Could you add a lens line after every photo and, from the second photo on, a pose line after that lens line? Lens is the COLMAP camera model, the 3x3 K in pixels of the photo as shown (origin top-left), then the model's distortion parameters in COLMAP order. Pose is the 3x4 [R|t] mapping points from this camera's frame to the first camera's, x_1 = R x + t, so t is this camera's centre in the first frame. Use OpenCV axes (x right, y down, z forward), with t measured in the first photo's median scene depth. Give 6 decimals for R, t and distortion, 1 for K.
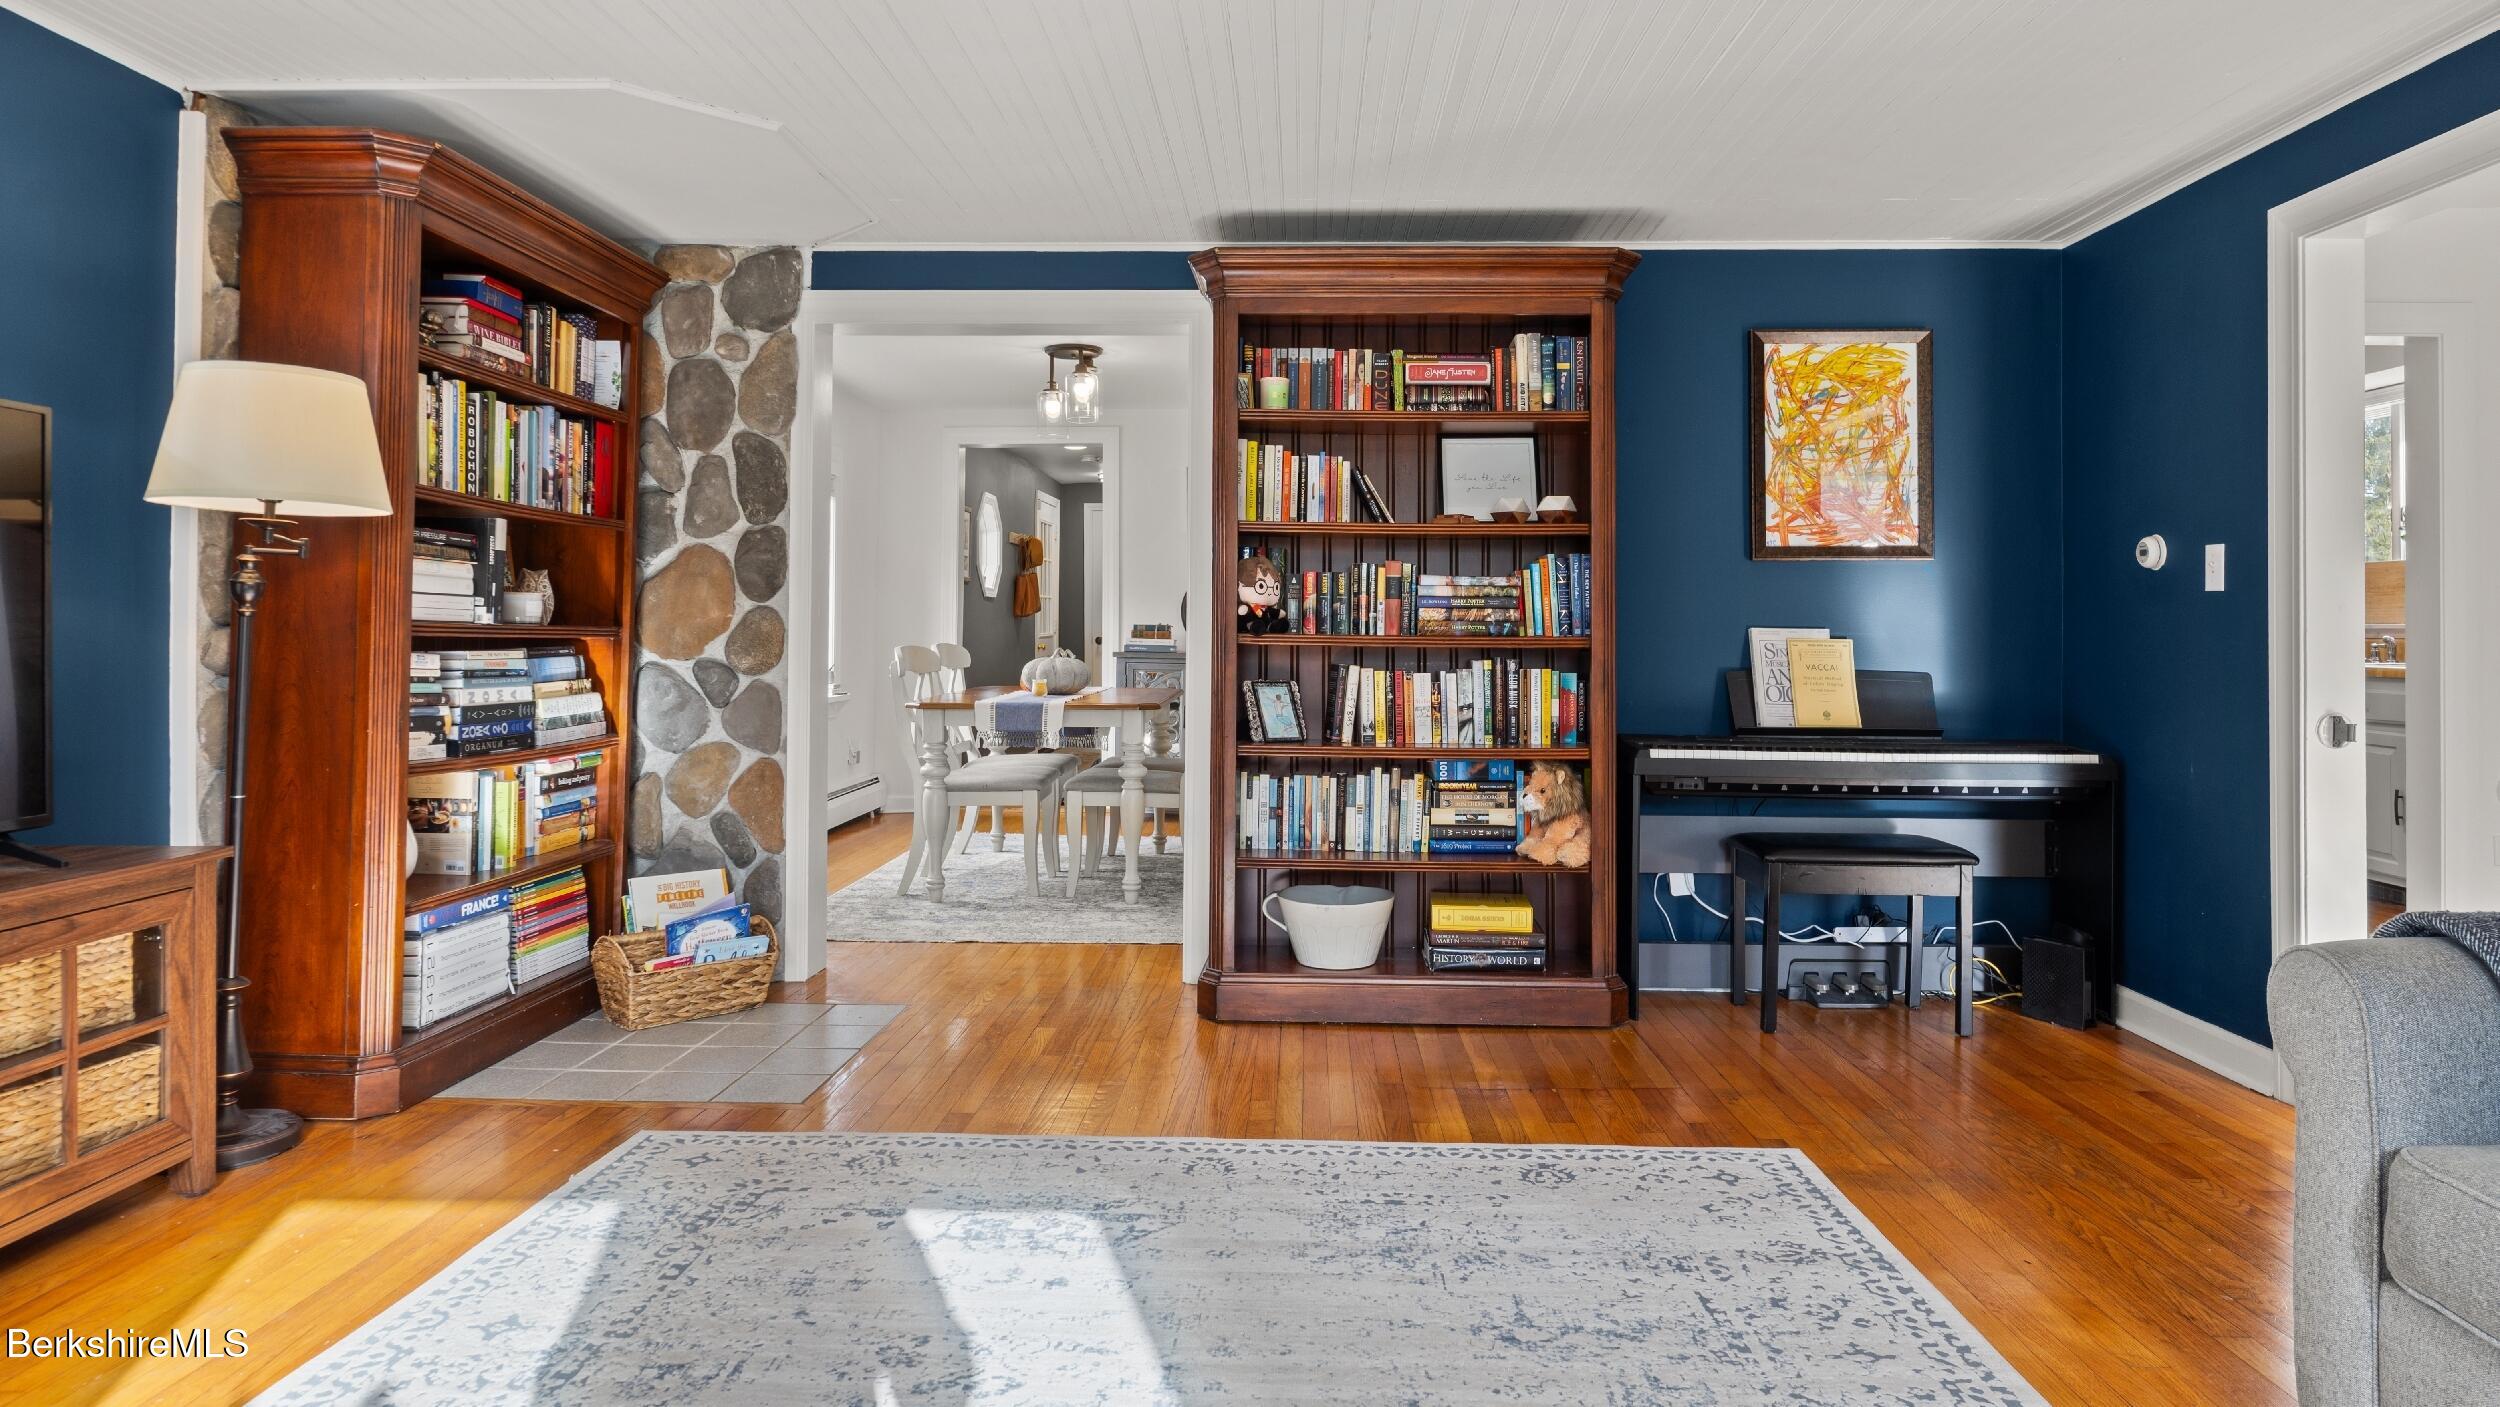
lens RADIAL K [[1261.3, 0, 1253.5], [0, 1261.3, 618.3], [0, 0, 1]] dist [-0.002634, -0.000746]
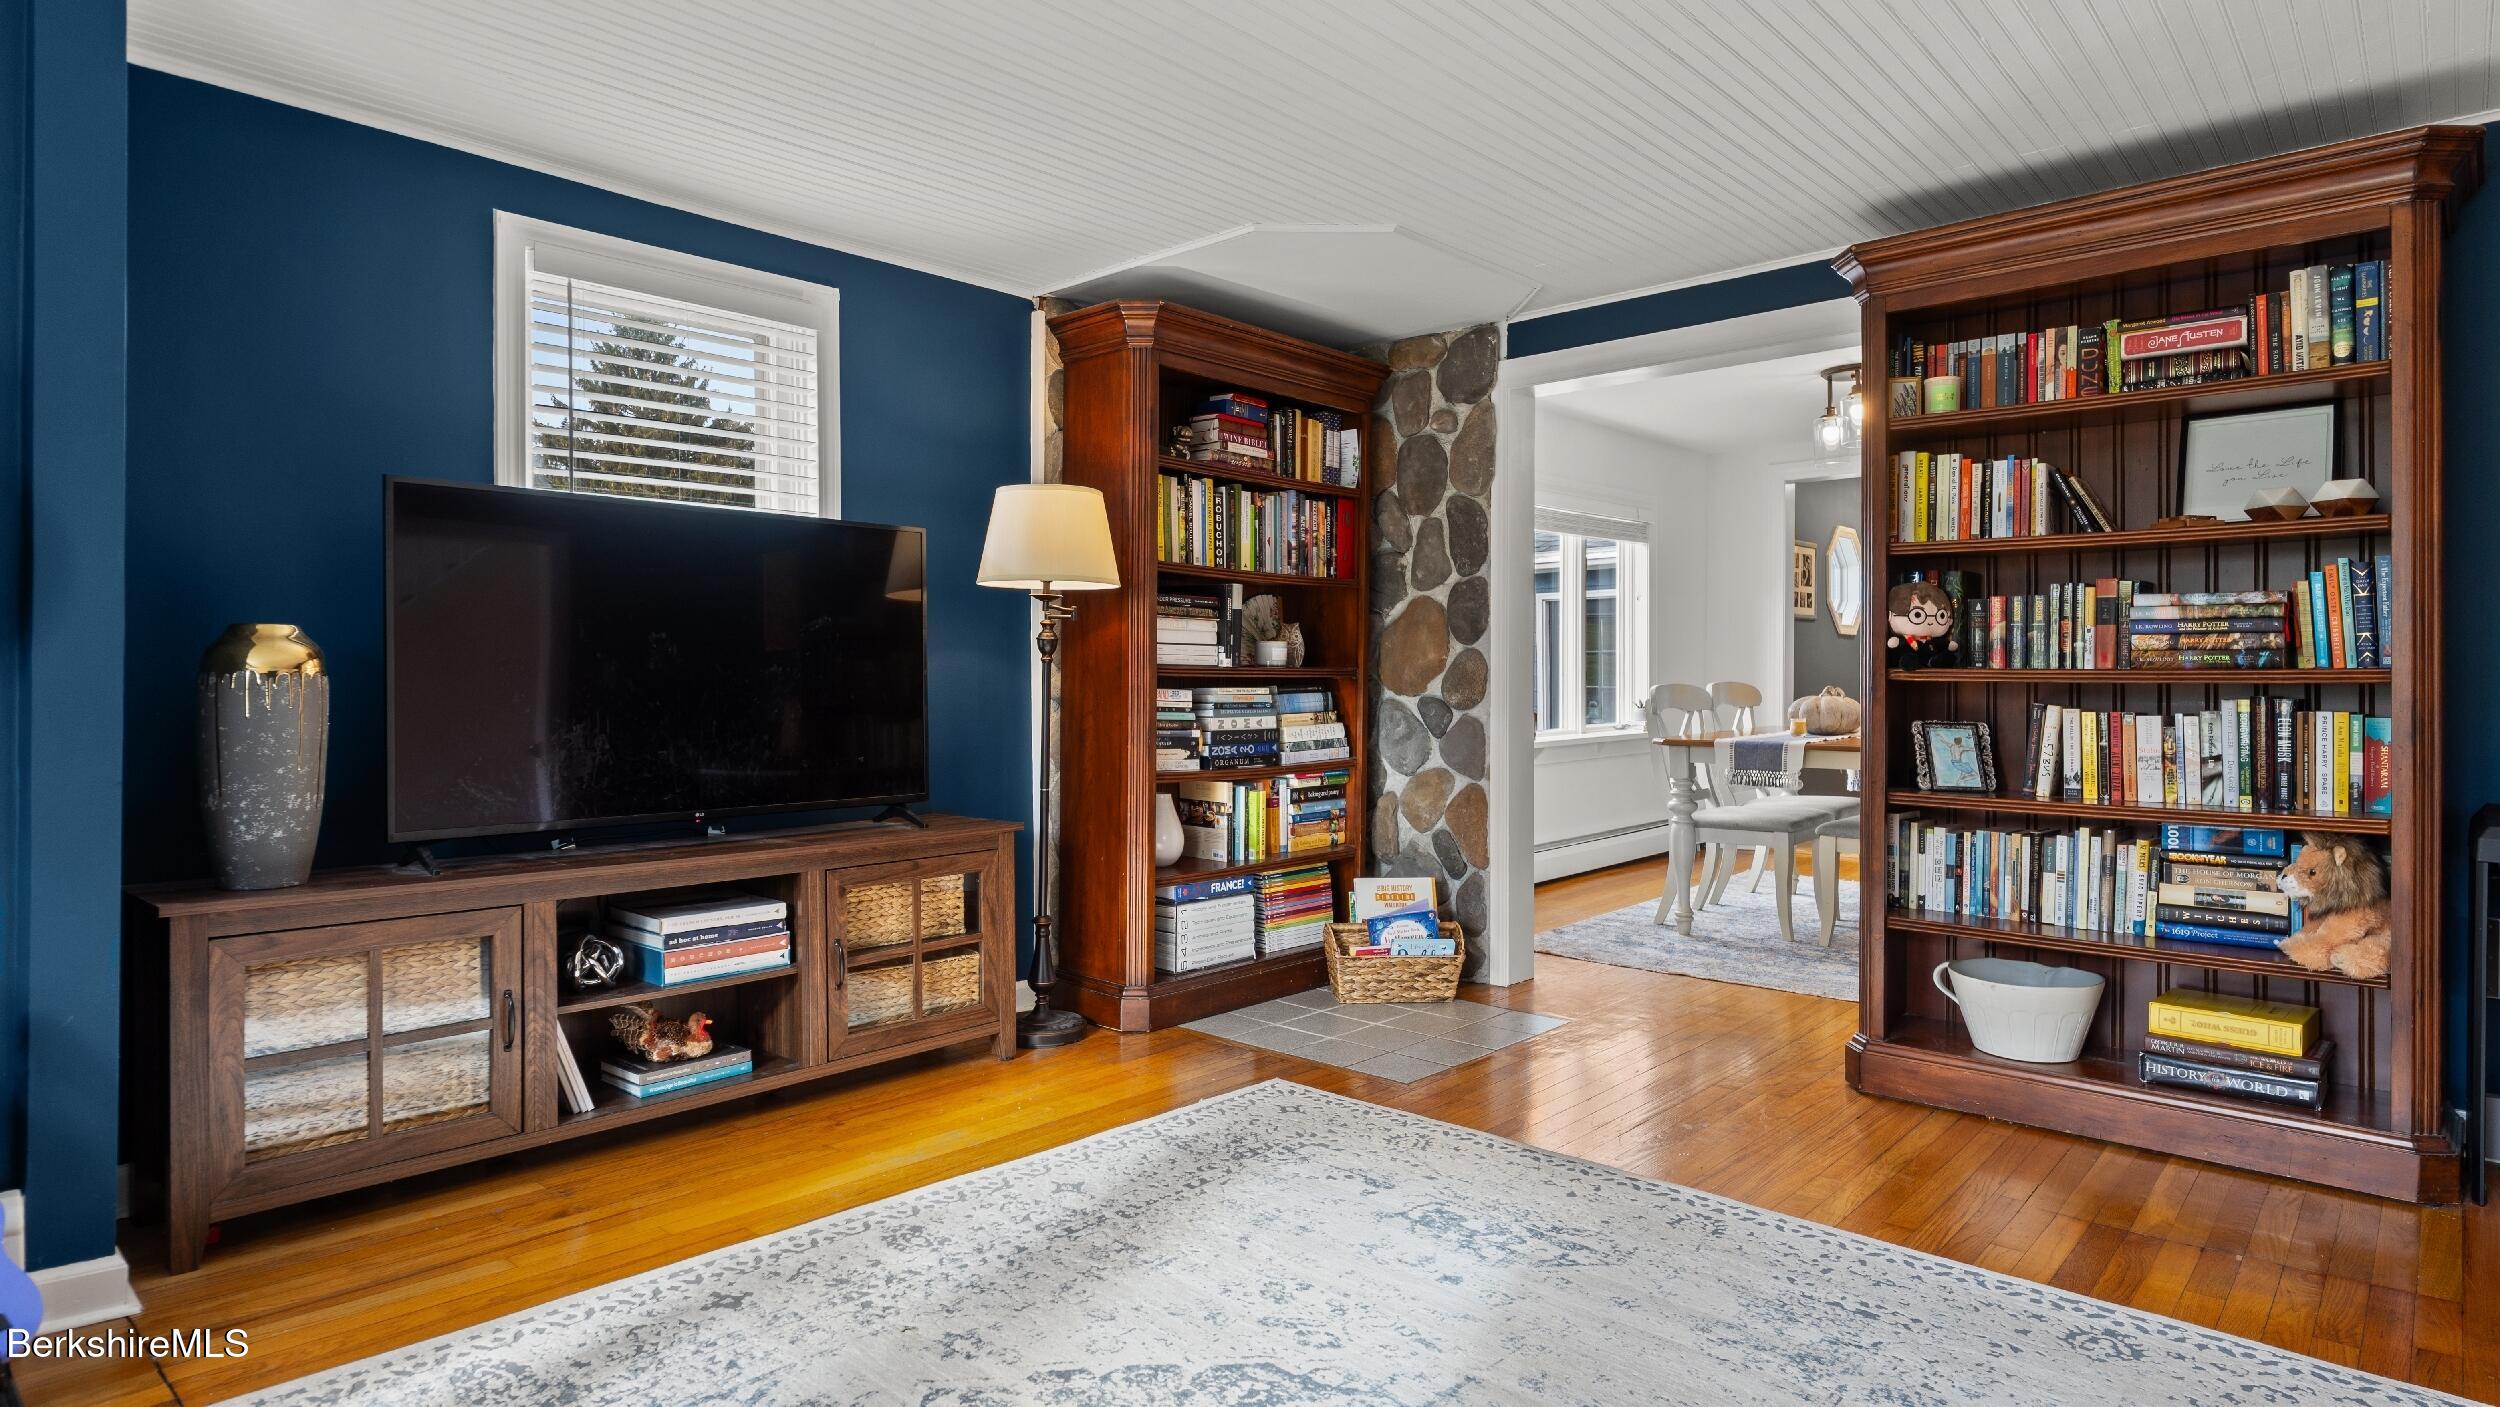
lens RADIAL K [[1200.5, 0, 1263.0], [0, 1200.5, 674.7], [0, 0, 1]] dist [-0.003835, -0.000880]
pose [[0.798167, -0.006847, -0.602397, 0.146215], [0.014822, 0.999856, 0.008275, 0.002789], [0.602254, -0.015534, 0.798154, 0.045966]]
